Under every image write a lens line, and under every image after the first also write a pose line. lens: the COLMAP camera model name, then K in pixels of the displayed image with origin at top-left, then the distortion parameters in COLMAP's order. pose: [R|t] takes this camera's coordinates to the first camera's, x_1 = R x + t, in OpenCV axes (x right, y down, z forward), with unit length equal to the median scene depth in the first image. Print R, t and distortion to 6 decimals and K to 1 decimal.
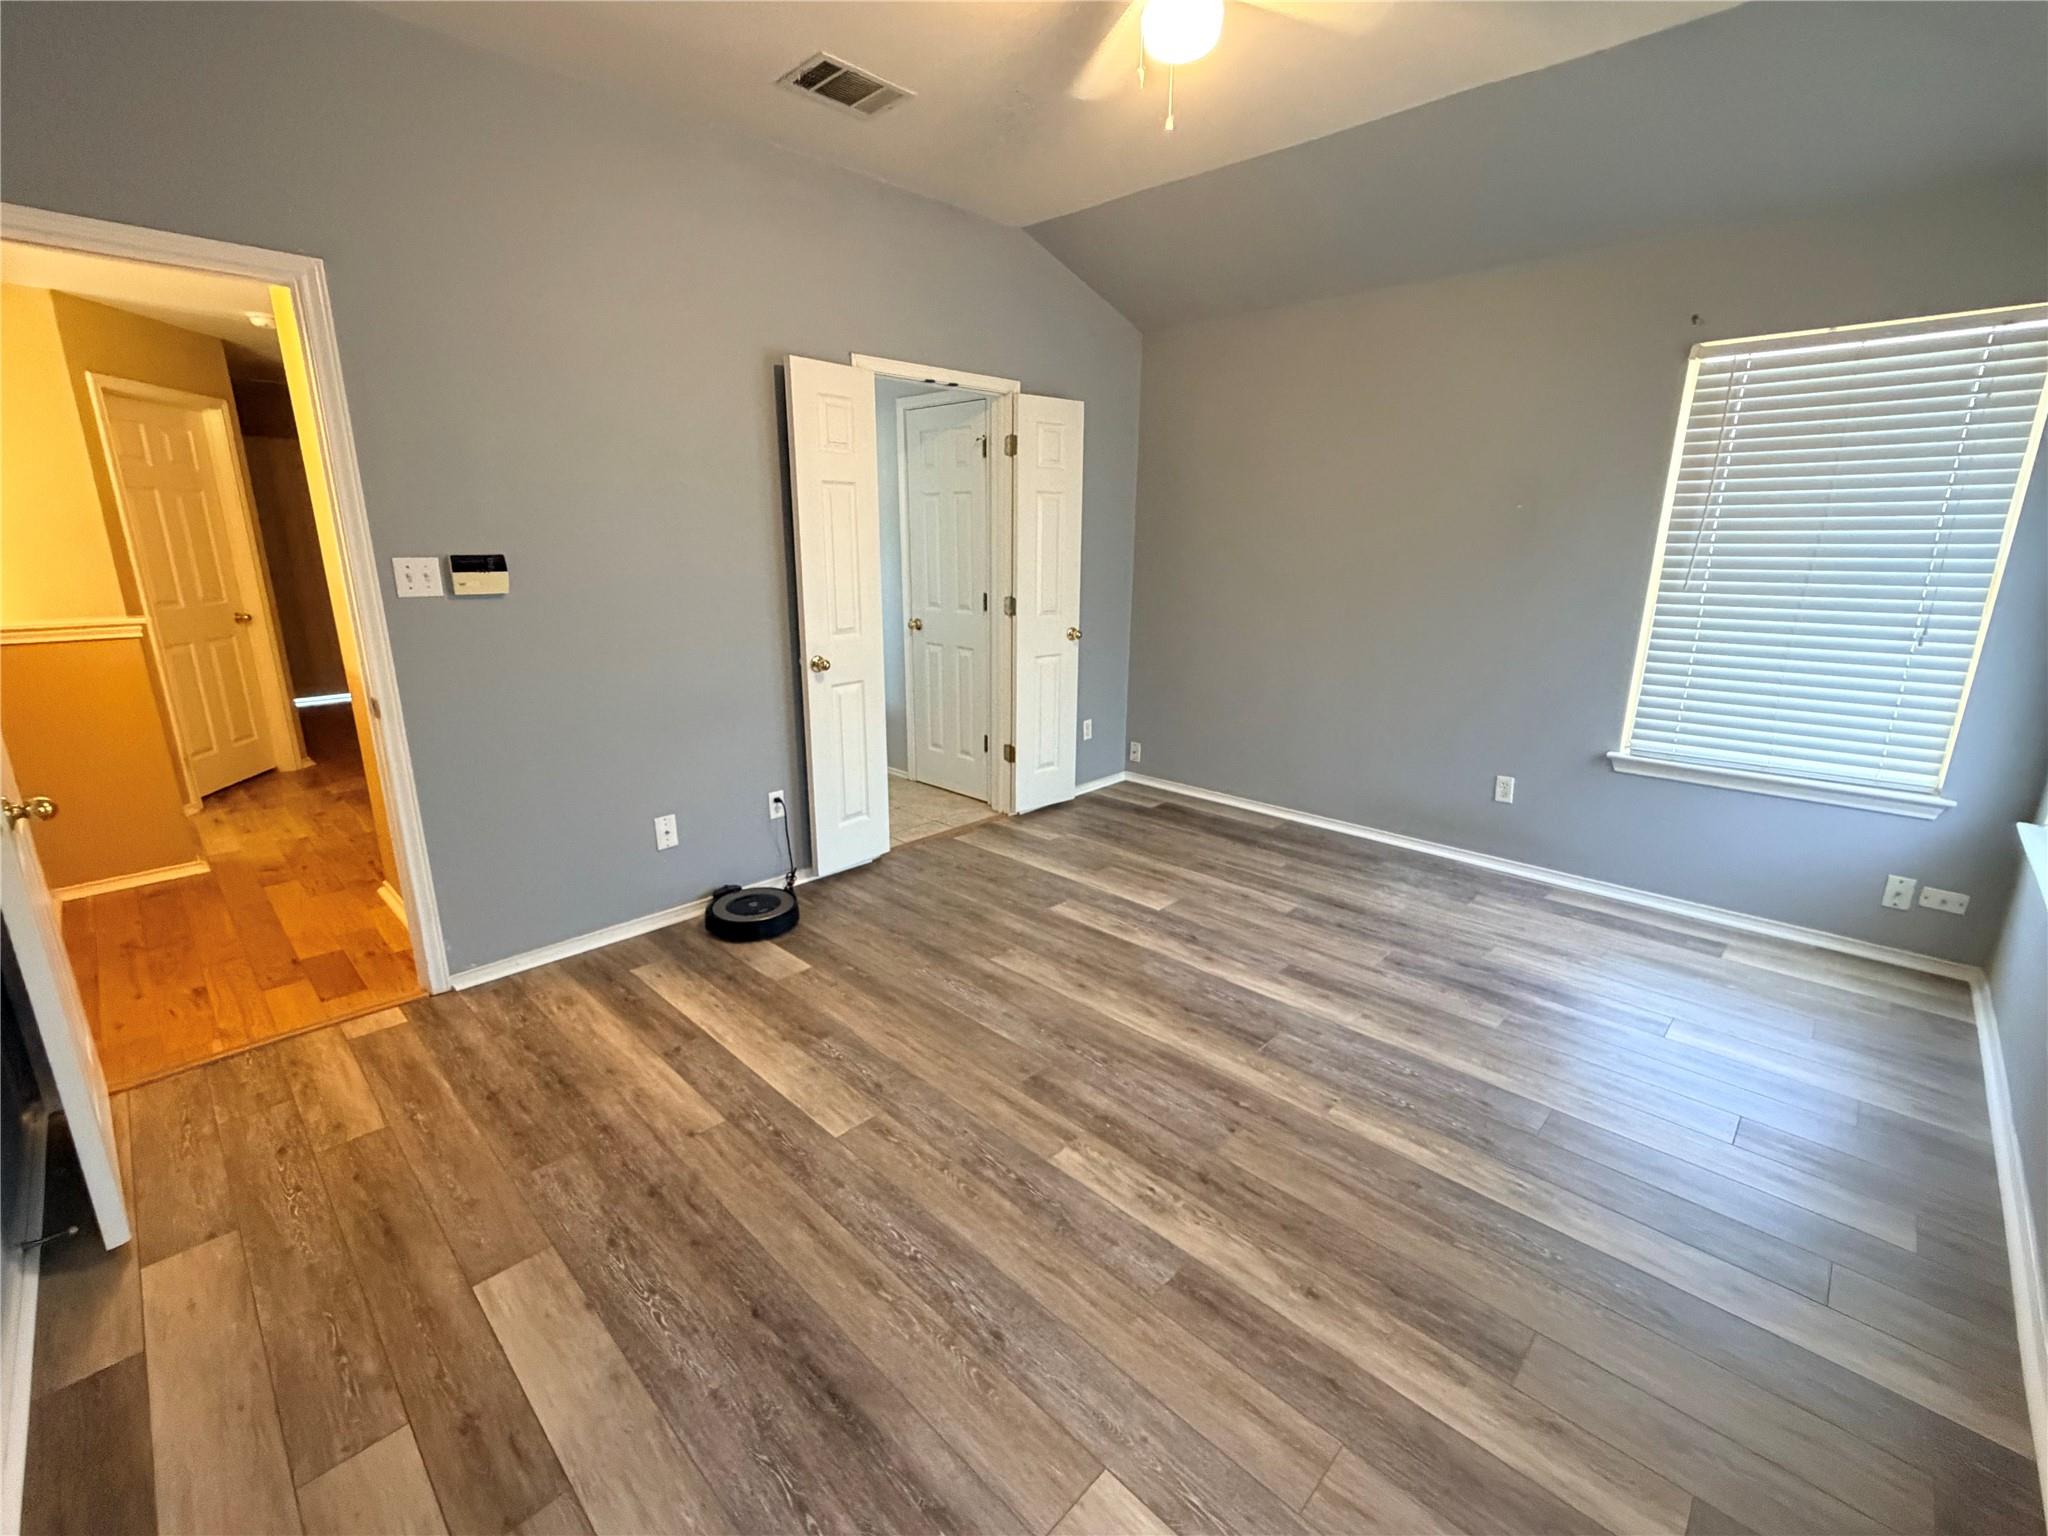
lens RADIAL K [[877.4, 0, 1029.5], [0, 877.4, 774.1], [0, 0, 1]] dist [-0.001437, 0.000127]
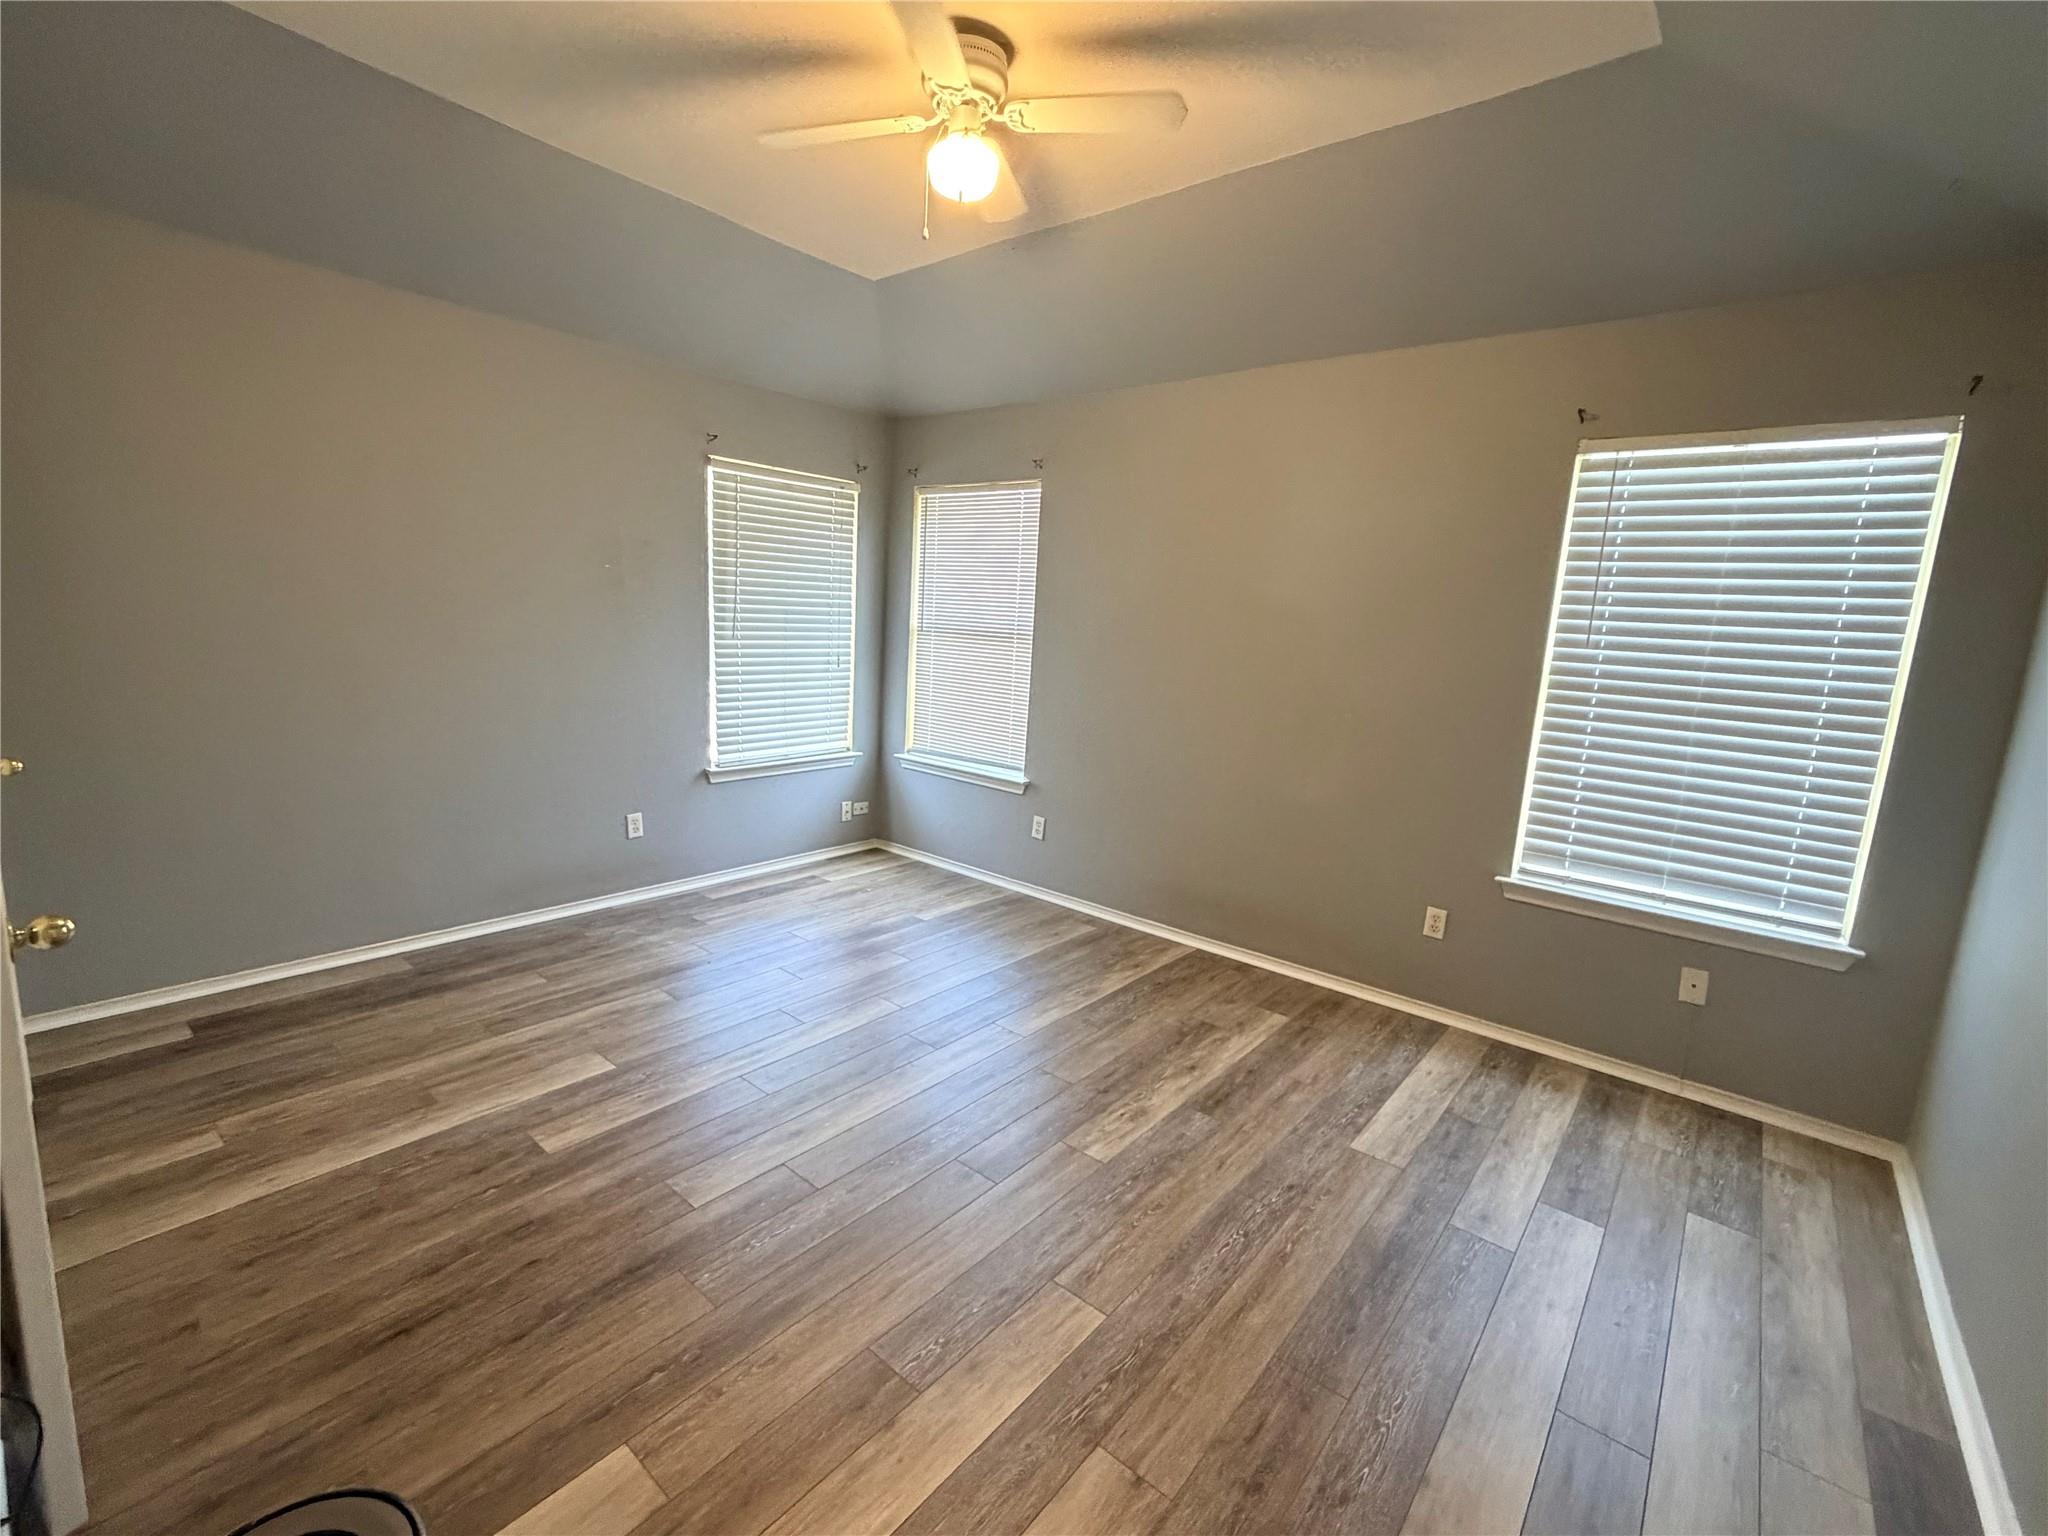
lens RADIAL K [[877.4, 0, 1030.1], [0, 877.4, 754.2], [0, 0, 1]] dist [-0.001437, 0.000127]
pose [[-0.074734, -0.164147, 0.983601, -0.639760], [0.212424, 0.961100, 0.176531, -0.182342], [-0.974316, 0.222133, -0.036958, 0.655354]]
